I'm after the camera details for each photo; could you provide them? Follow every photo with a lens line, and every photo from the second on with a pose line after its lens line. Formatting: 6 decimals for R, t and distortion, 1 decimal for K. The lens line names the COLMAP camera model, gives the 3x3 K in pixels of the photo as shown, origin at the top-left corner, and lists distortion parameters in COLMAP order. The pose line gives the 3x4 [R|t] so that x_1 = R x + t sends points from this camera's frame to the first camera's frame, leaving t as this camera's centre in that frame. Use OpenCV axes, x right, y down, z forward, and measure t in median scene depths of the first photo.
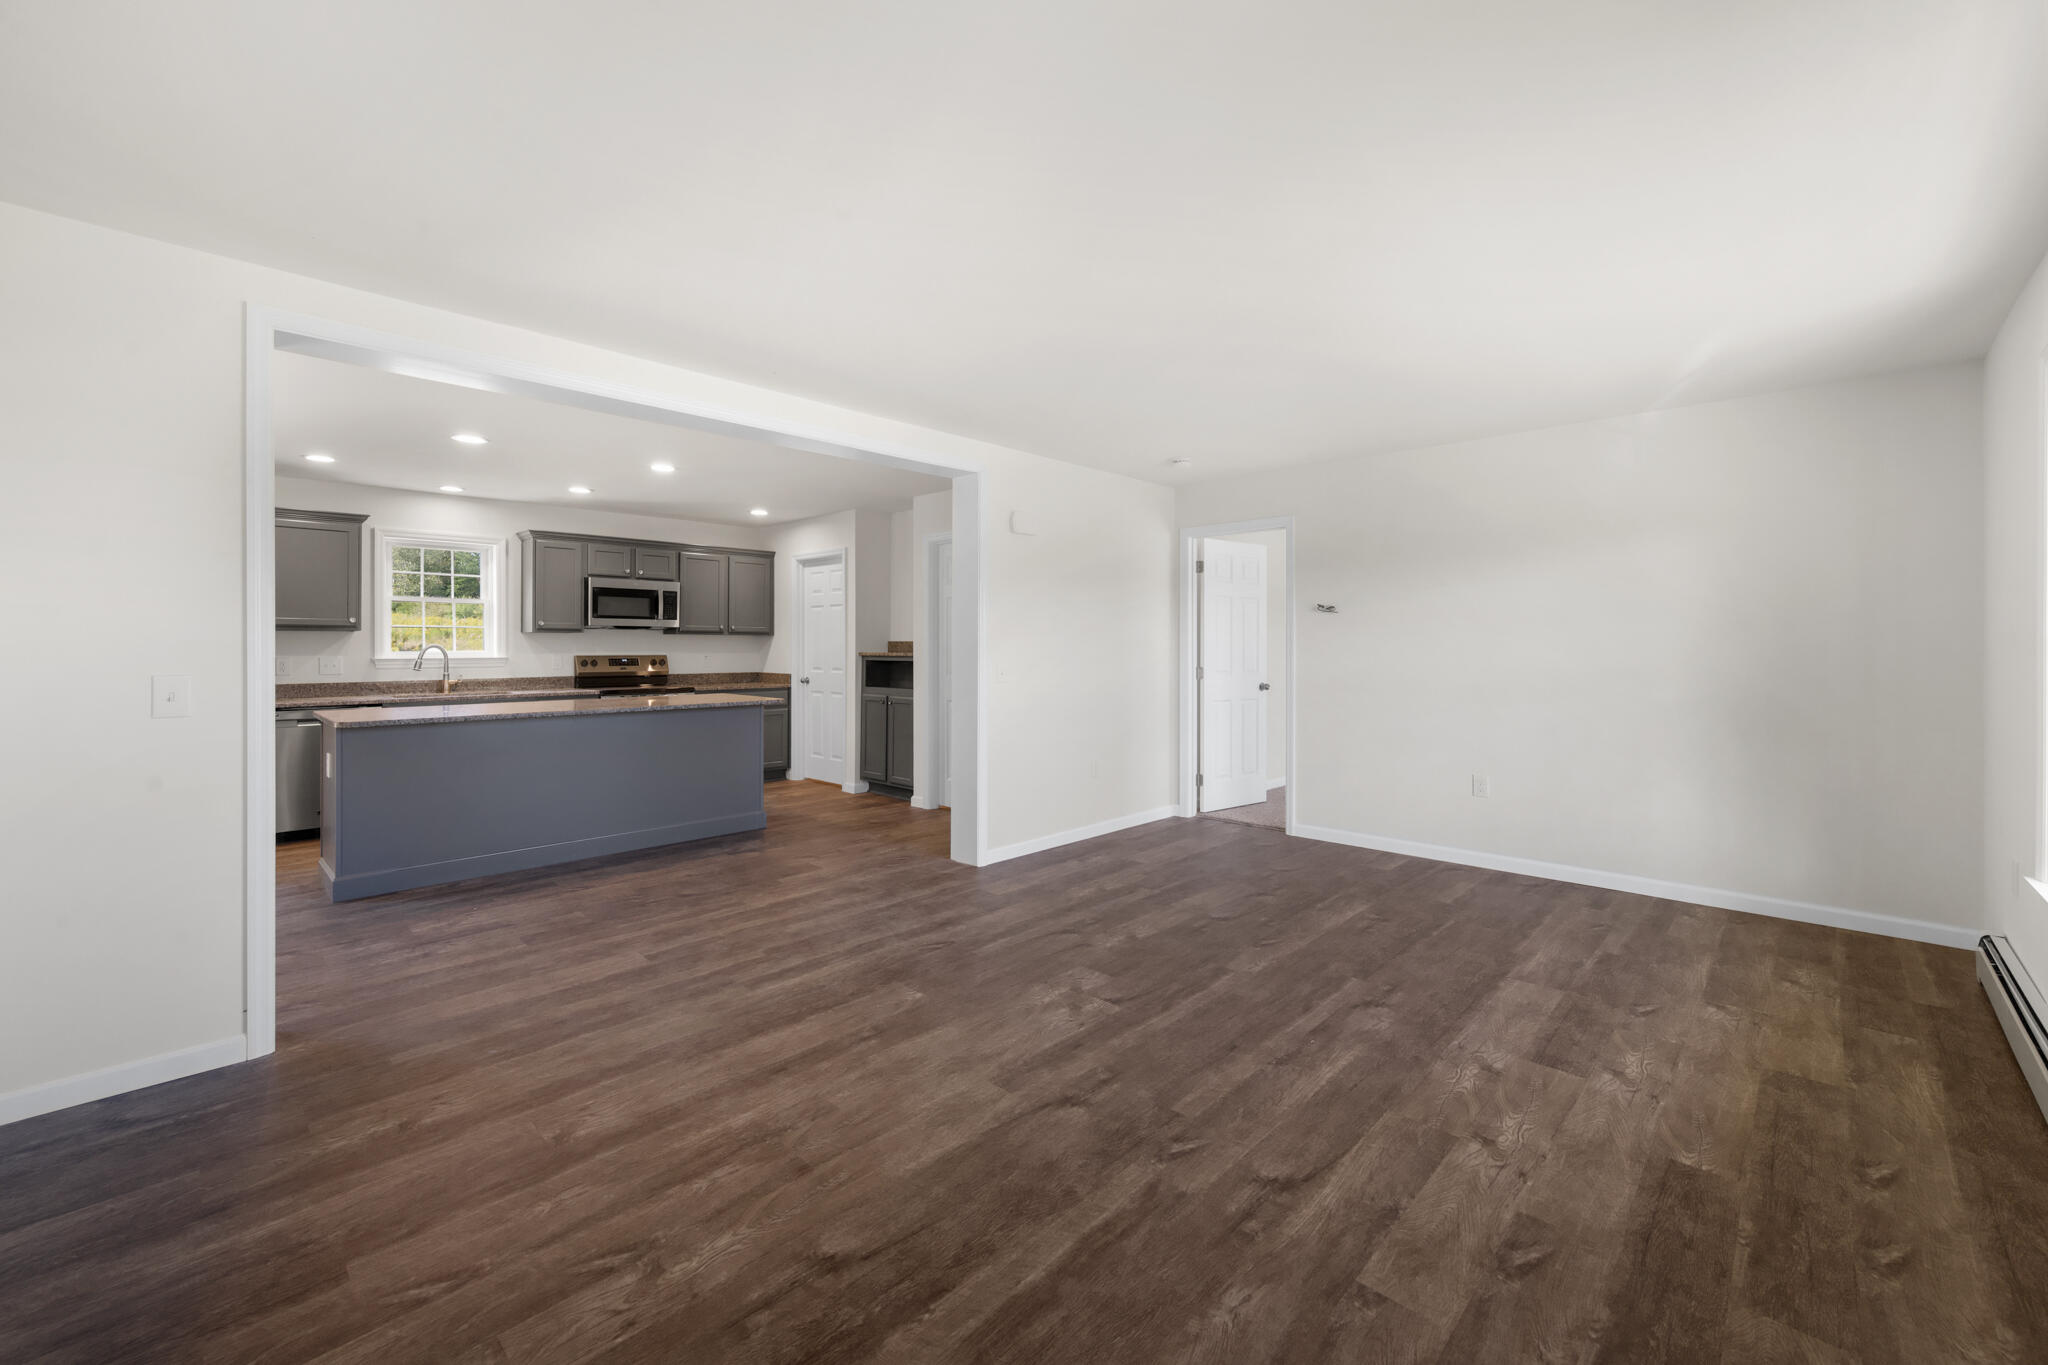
lens RADIAL K [[800.1, 0, 1023.3], [0, 800.1, 641.2], [0, 0, 1]] dist [-0.020845, -0.000075]
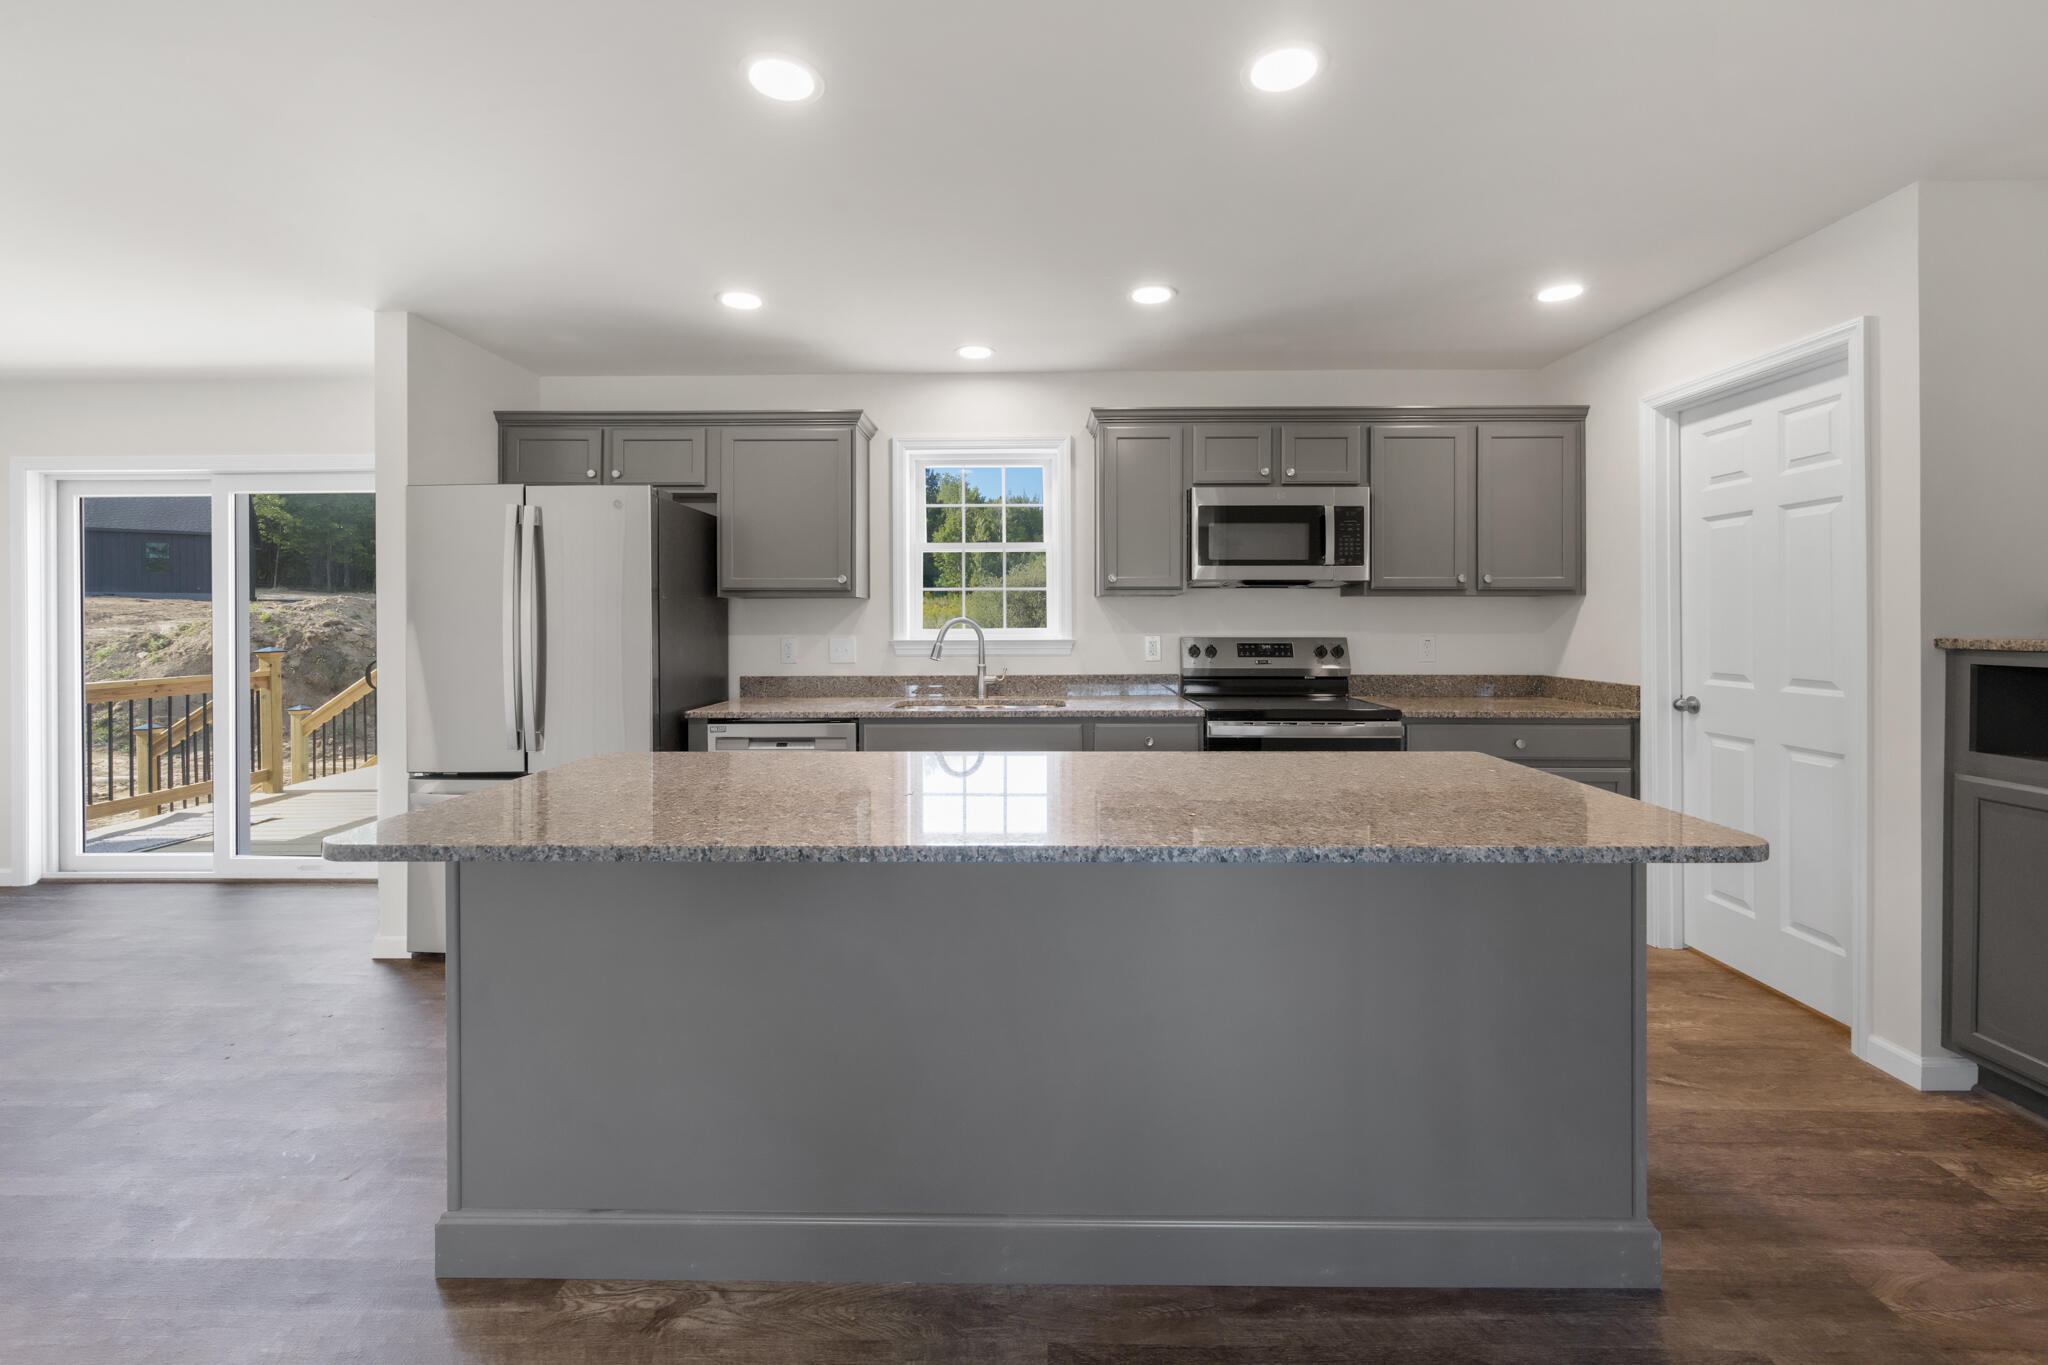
lens RADIAL K [[836.3, 0, 1022.9], [0, 836.3, 618.5], [0, 0, 1]] dist [-0.000087, 0.000089]
pose [[0.676741, -0.001884, -0.736219, -0.207271], [0.006565, 0.999972, 0.003477, 0.002399], [0.736192, -0.007186, 0.676735, 0.518186]]
